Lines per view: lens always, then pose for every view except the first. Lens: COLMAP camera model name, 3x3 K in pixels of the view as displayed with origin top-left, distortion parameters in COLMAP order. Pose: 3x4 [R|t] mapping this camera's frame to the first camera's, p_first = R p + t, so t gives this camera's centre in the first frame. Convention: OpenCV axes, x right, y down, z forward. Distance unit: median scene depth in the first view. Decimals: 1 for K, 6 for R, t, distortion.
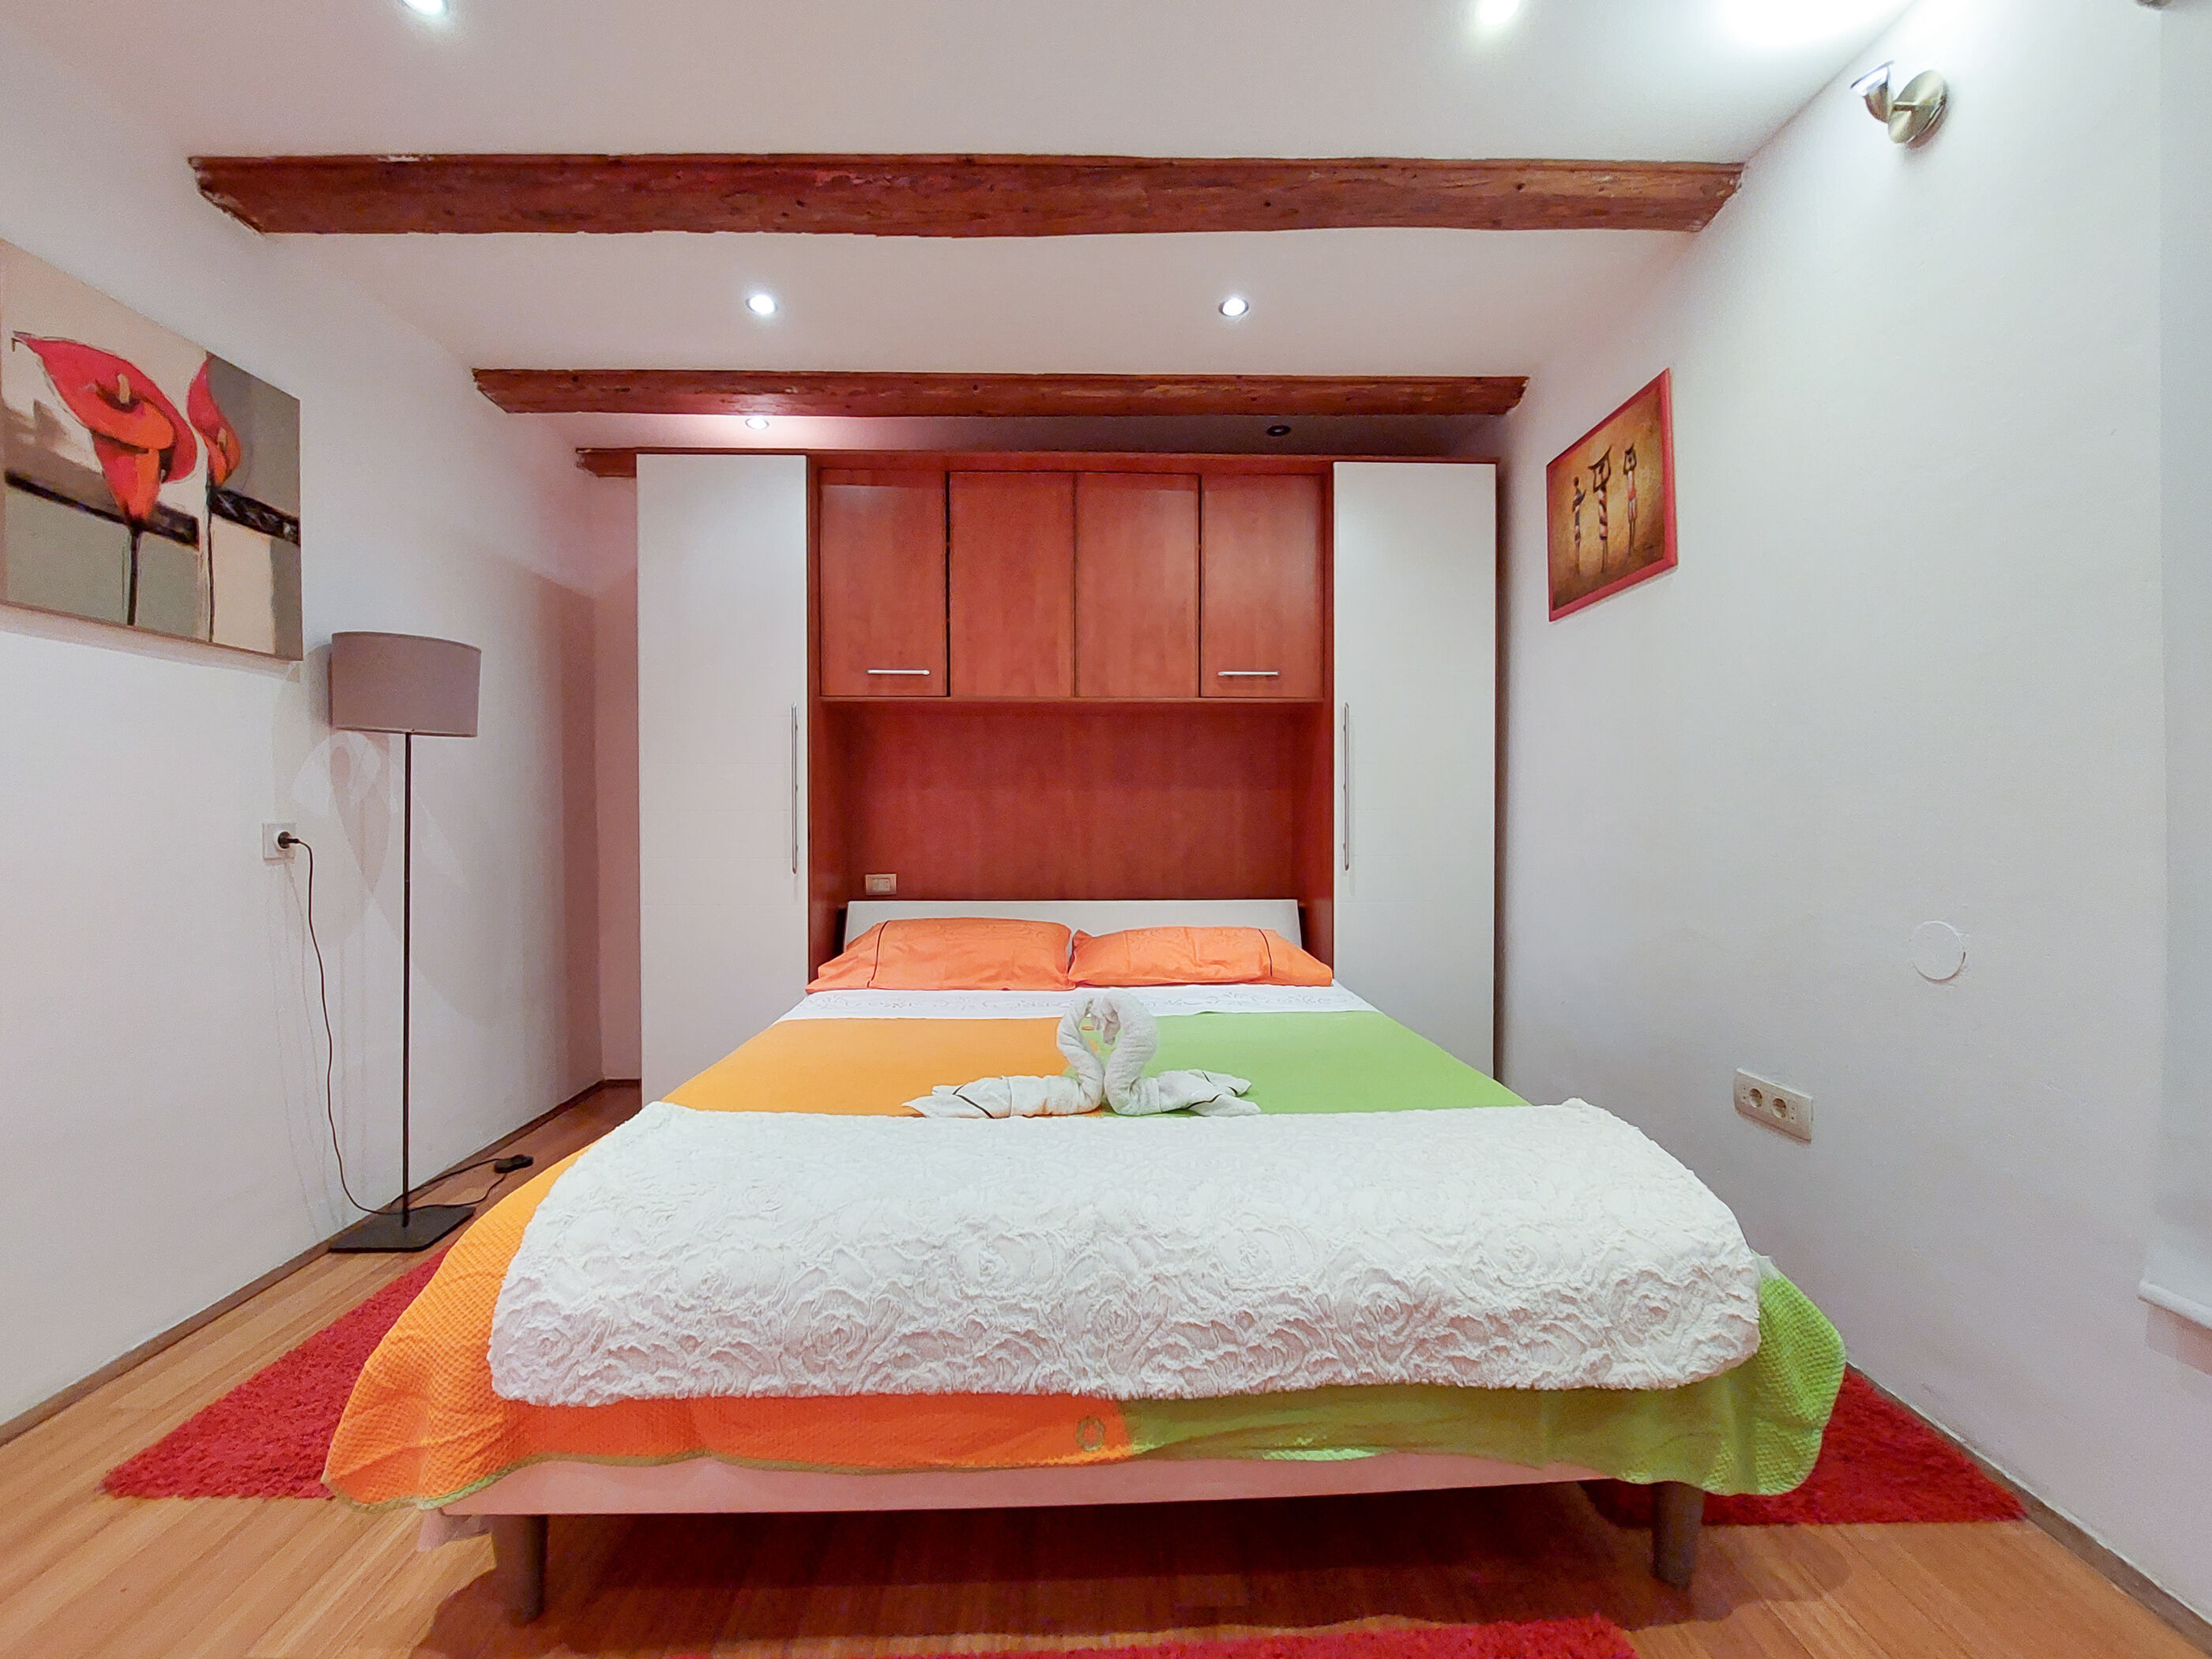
lens RADIAL K [[903.1, 0, 1099.3], [0, 903.1, 837.8], [0, 0, 1]] dist [-0.017746, -0.000143]
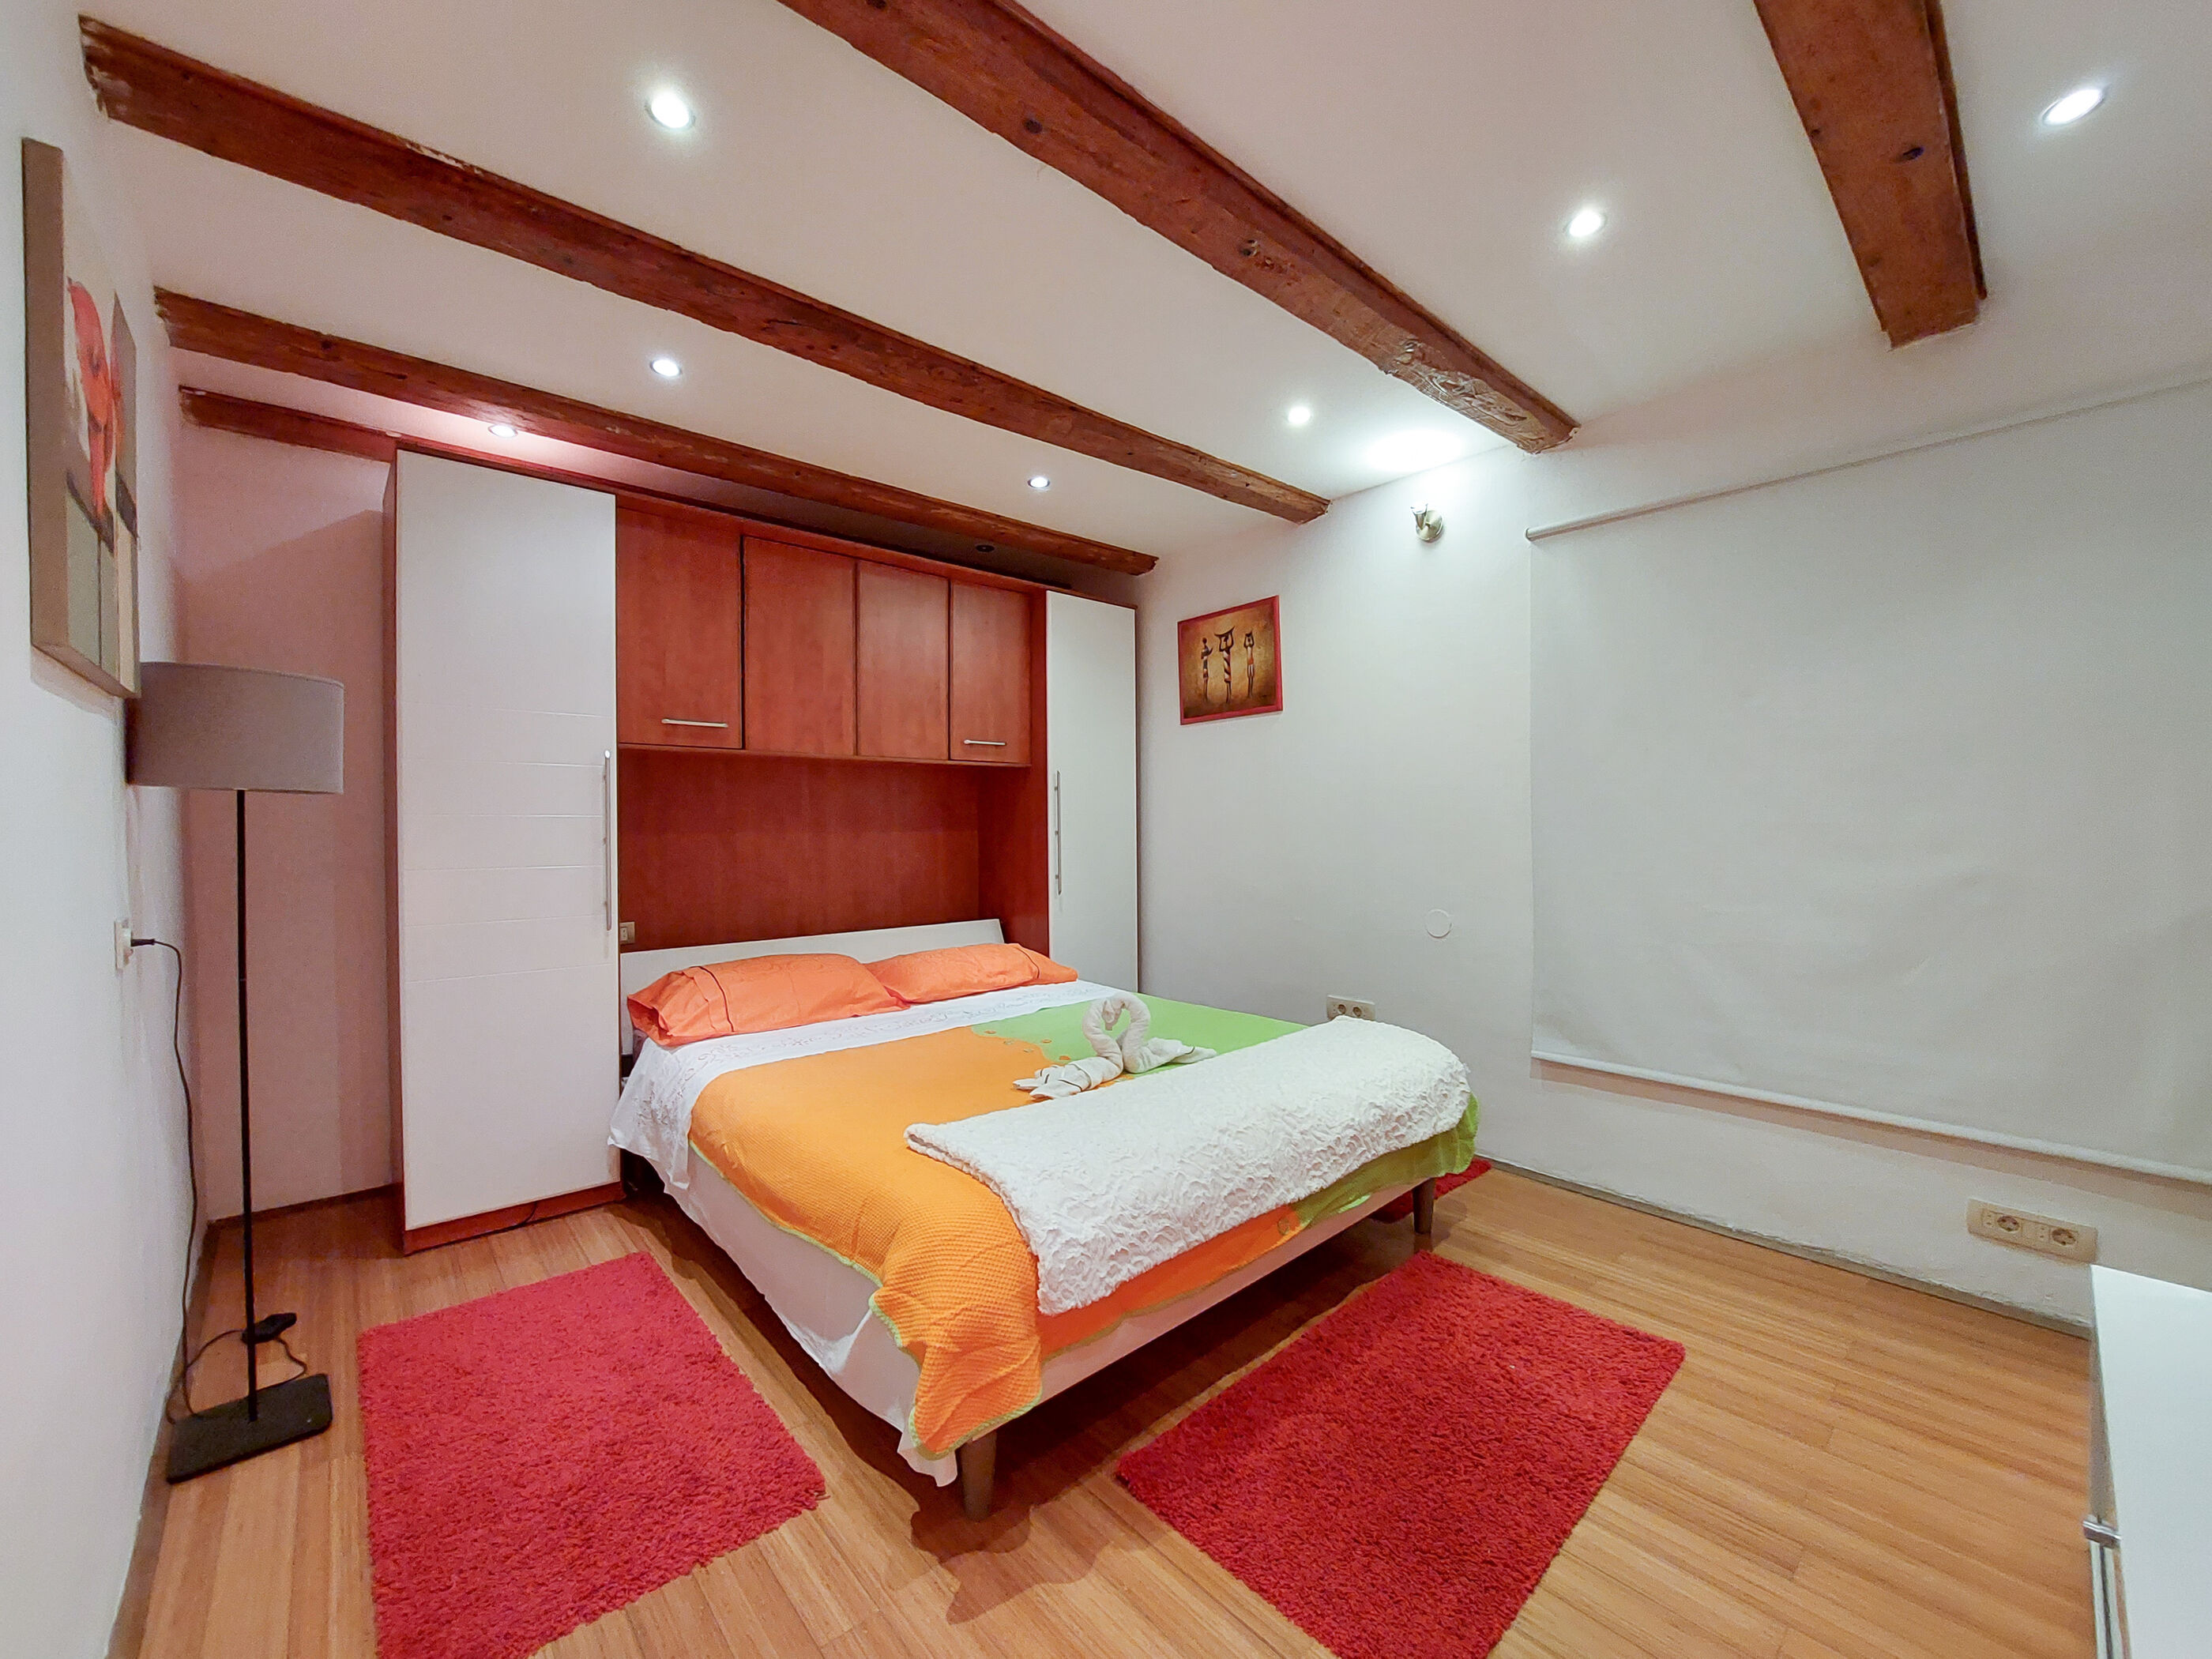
lens RADIAL K [[877.8, 0, 1101.1], [0, 877.8, 838.6], [0, 0, 1]] dist [-0.017030, -0.000356]
pose [[0.764443, -0.013766, 0.644545, -0.841618], [0.018660, 0.999826, -0.000777, -0.074193], [-0.644422, 0.012621, 0.764566, -0.073782]]
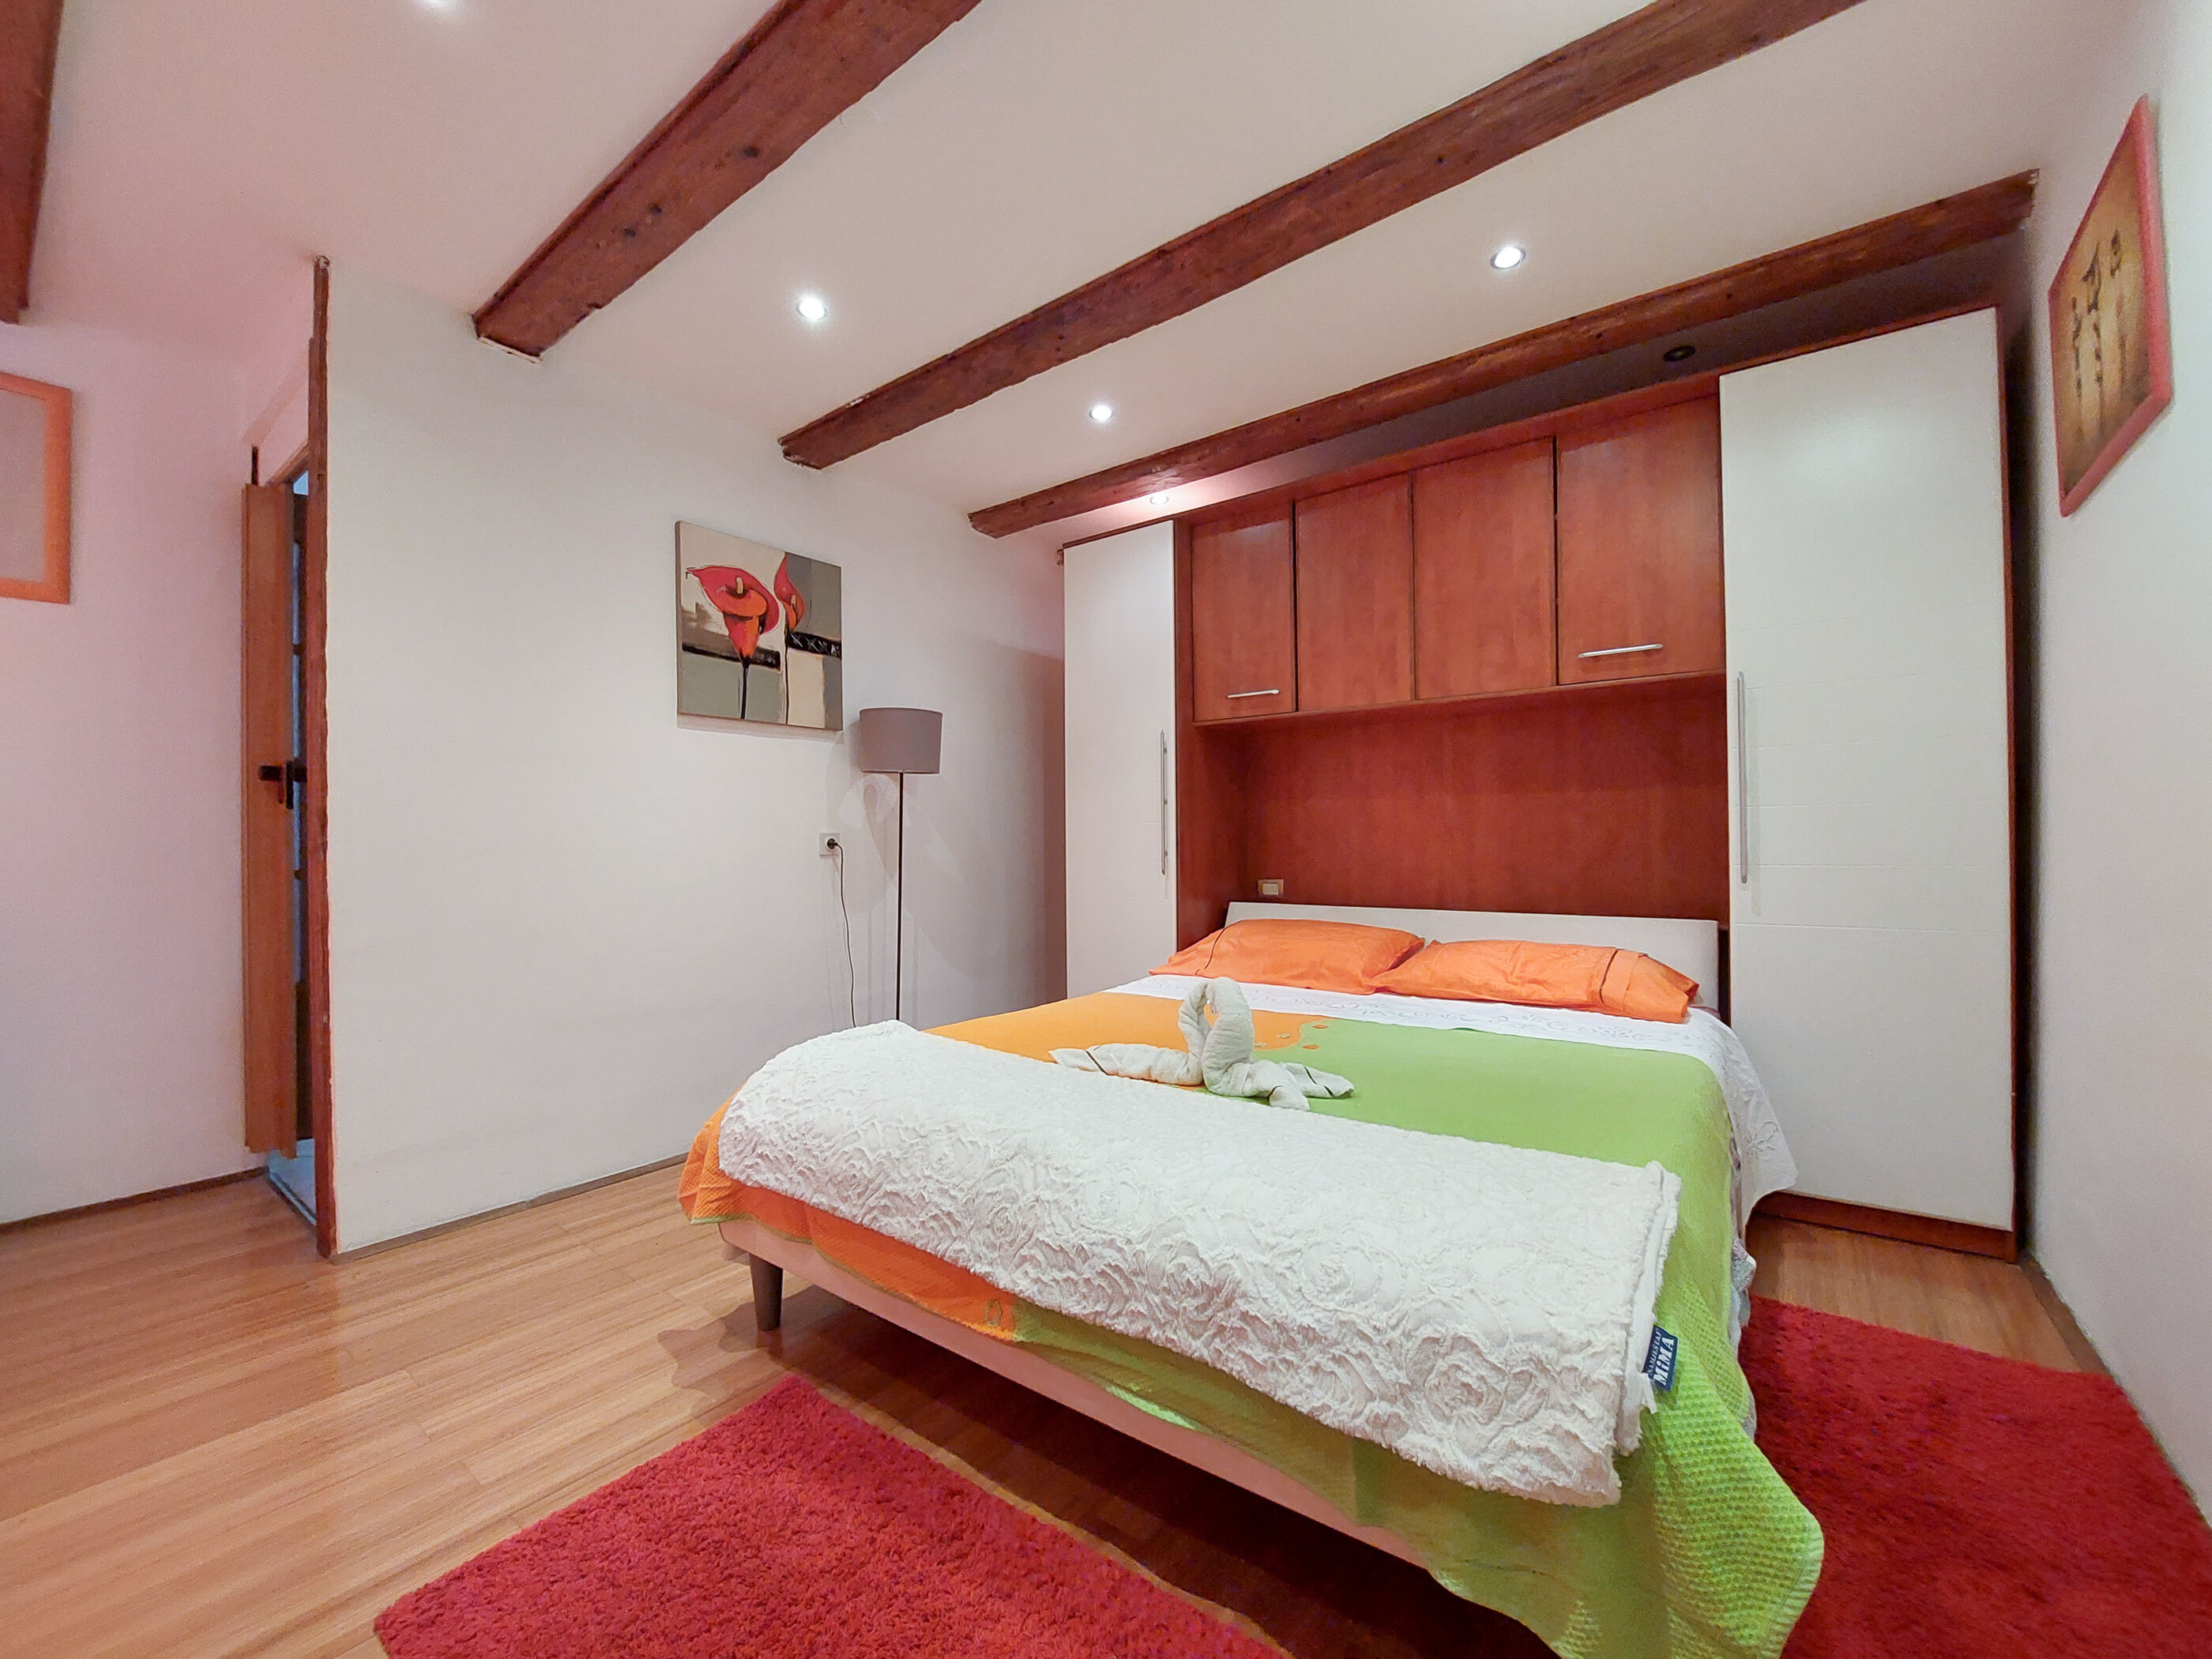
lens RADIAL K [[879.8, 0, 1114.3], [0, 879.8, 840.0], [0, 0, 1]] dist [-0.017519, -0.000475]
pose [[0.783034, -0.006734, -0.621942, 0.511795], [-0.005543, 0.999826, -0.017805, 0.023602], [0.621954, 0.017389, 0.782861, 0.093100]]
